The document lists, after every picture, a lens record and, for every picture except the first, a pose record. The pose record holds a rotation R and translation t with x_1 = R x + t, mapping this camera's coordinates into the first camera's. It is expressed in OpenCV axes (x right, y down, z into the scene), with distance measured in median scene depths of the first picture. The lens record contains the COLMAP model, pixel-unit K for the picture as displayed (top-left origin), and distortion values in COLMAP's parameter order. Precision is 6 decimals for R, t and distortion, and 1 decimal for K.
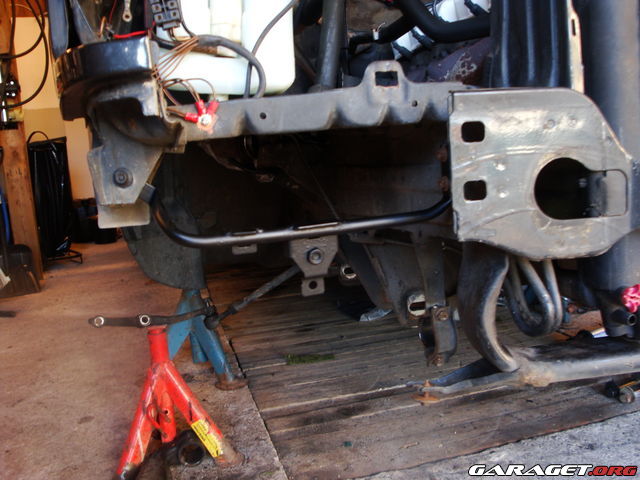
lens RADIAL K [[601.4, 0, 320.0], [0, 601.4, 240.0], [0, 0, 1]] dist [-0.220010, 0.235604]
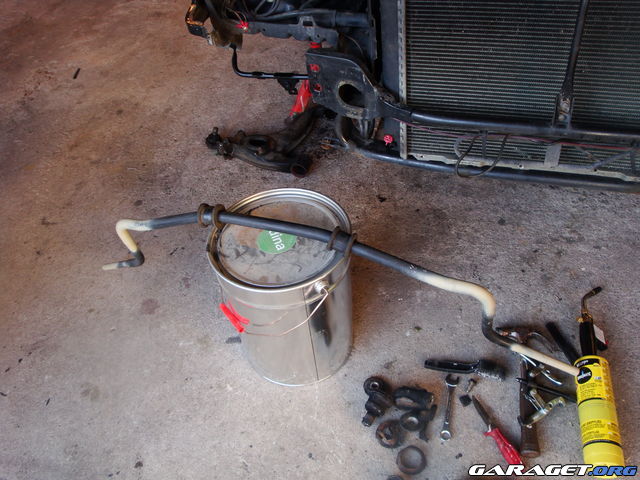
lens RADIAL K [[601.4, 0, 320.0], [0, 601.4, 240.0], [0, 0, 1]] dist [-0.220010, 0.235604]
pose [[0.844147, 0.352885, -0.403594, 0.578473], [-0.023009, 0.775970, 0.630350, -0.446499], [0.535618, -0.522822, 0.663153, -0.395223]]
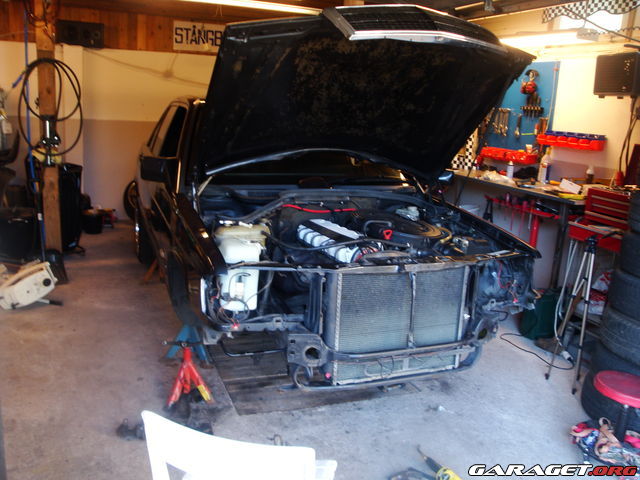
lens RADIAL K [[601.4, 0, 320.0], [0, 601.4, 240.0], [0, 0, 1]] dist [-0.220010, 0.235604]
pose [[0.988184, 0.098829, 0.117158, -0.064972], [-0.107693, 0.991581, 0.071903, -0.507312], [-0.109066, -0.083670, 0.990507, -1.396029]]
